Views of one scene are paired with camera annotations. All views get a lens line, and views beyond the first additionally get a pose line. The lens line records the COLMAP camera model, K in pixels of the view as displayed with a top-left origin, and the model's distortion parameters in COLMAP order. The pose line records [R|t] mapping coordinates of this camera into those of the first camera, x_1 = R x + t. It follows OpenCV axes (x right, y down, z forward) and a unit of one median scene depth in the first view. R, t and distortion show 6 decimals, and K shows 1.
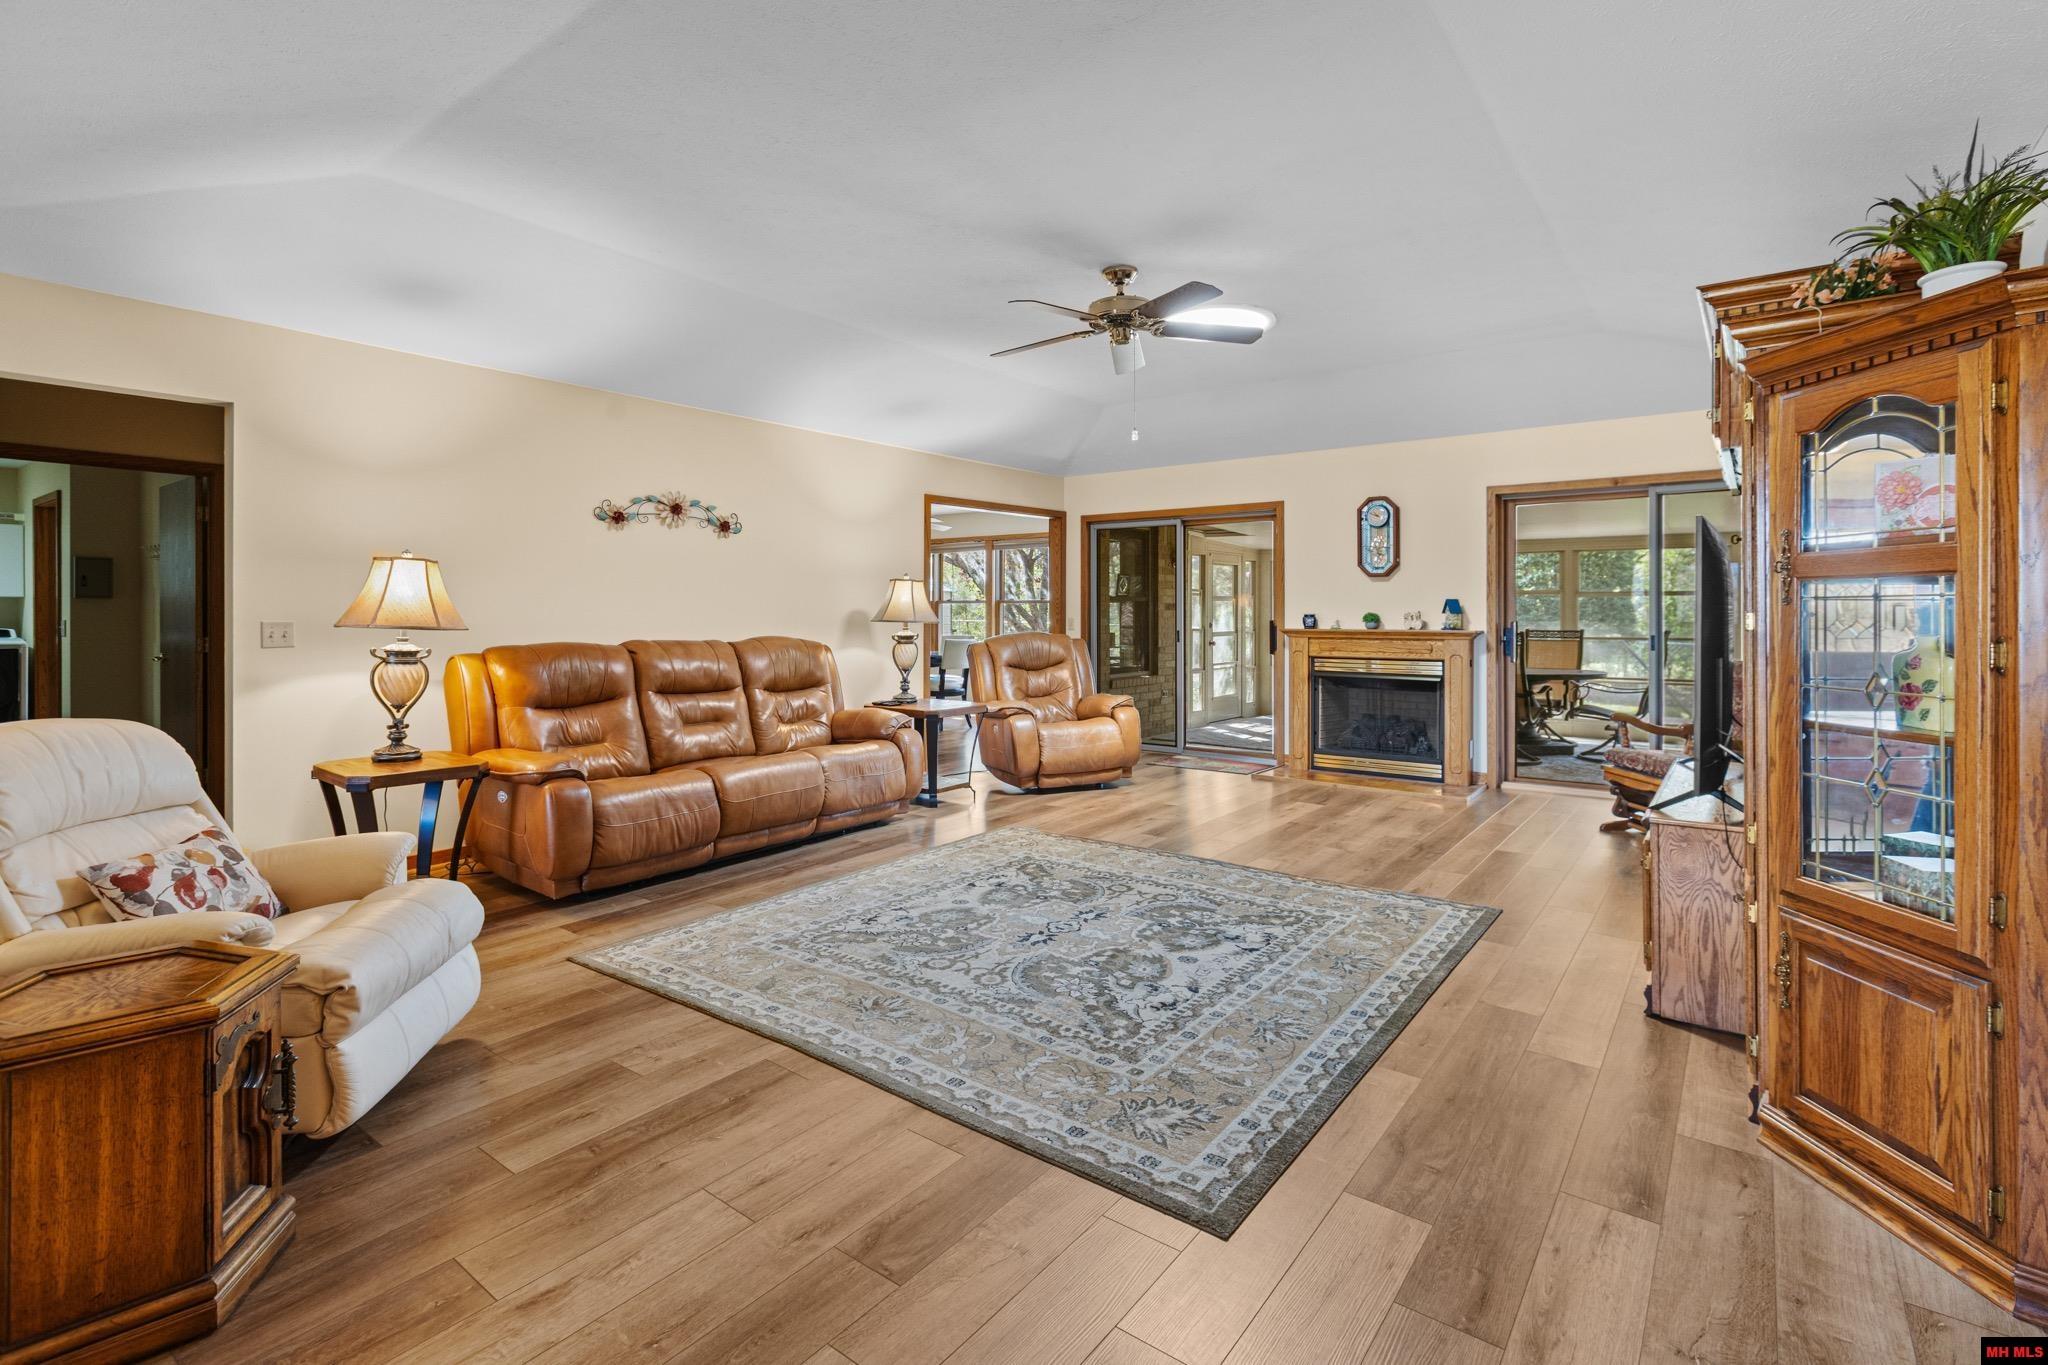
lens RADIAL K [[939.0, 0, 1023.6], [0, 939.0, 601.6], [0, 0, 1]] dist [0.000279, 0.000216]
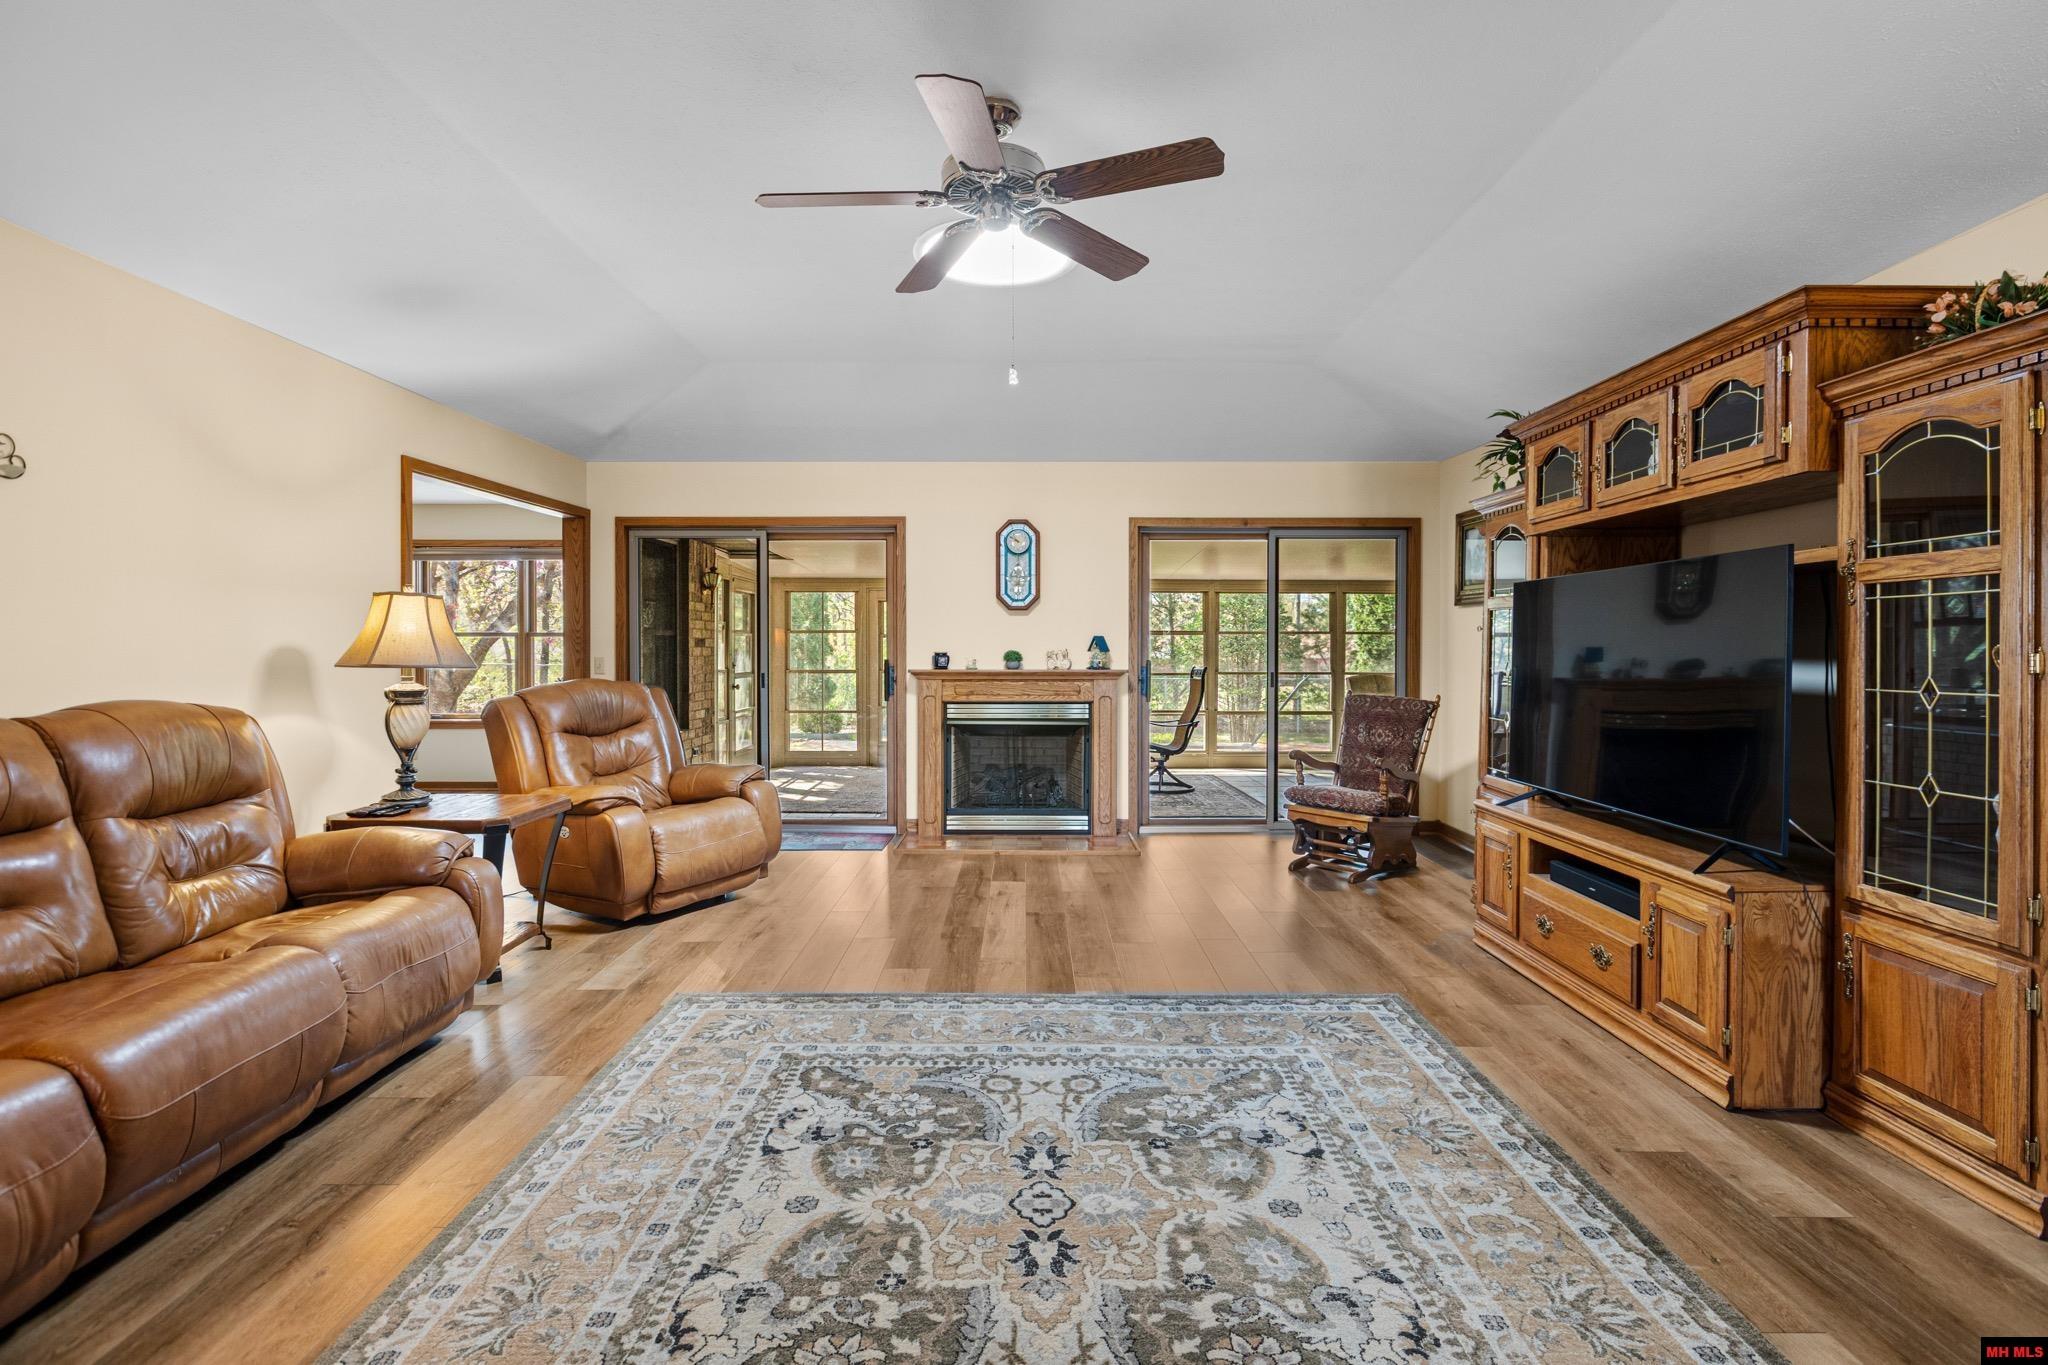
lens RADIAL K [[934.5, 0, 997.7], [0, 934.5, 652.7], [0, 0, 1]] dist [-0.004732, -0.000003]
pose [[0.799370, -0.001159, 0.600837, -0.201367], [-0.007578, 0.999899, 0.012011, 0.004002], [-0.600791, -0.014155, 0.799281, 0.361821]]
